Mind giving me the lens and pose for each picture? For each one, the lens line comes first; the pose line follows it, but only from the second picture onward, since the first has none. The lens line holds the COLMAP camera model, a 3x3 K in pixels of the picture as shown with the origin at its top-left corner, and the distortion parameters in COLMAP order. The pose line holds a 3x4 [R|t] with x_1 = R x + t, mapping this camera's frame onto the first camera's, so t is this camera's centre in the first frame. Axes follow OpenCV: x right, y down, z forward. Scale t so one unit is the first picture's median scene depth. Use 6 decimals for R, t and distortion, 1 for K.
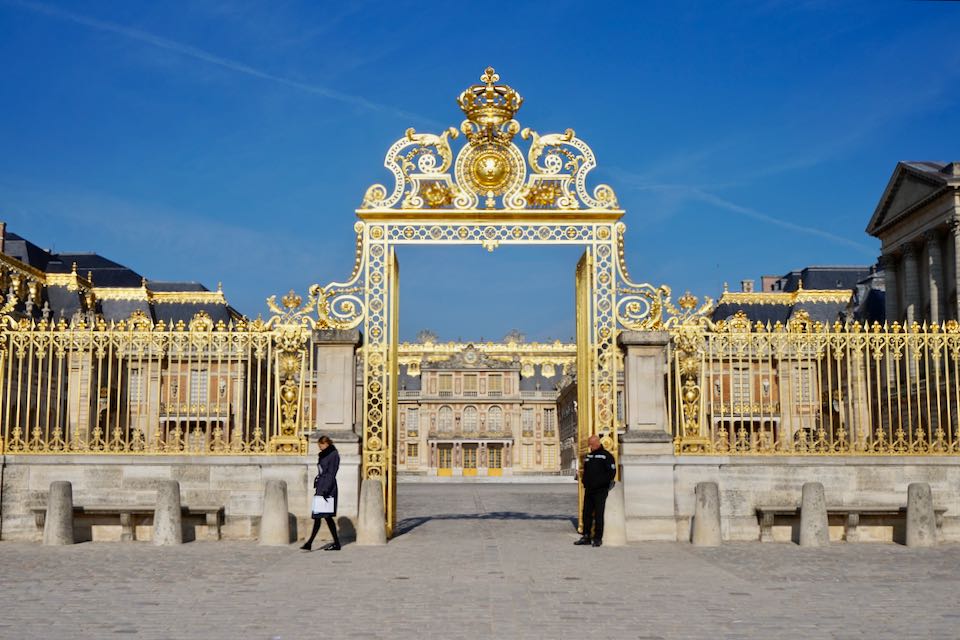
lens RADIAL K [[1179.1, 0, 474.9], [0, 1179.1, 319.5], [0, 0, 1]] dist [-0.019180, 0.000000]
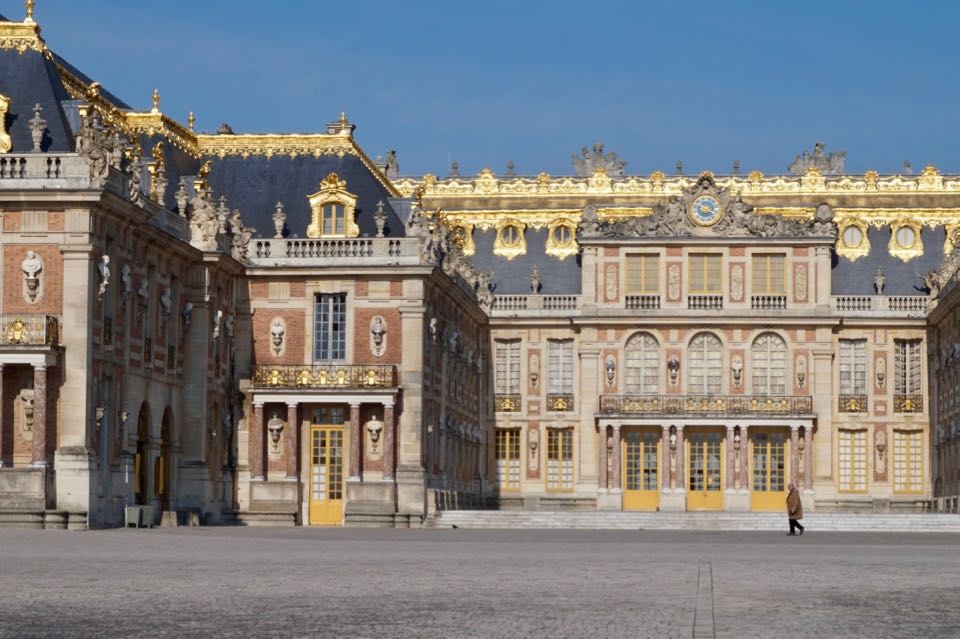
lens RADIAL K [[2214.2, 0, 482.0], [0, 2214.2, 322.3], [0, 0, 1]] dist [0.001877, 0.000000]
pose [[0.994118, -0.000622, -0.108304, 0.001982], [0.006726, 0.998408, 0.055999, 0.027760], [0.108096, -0.056398, 0.992539, 0.256963]]
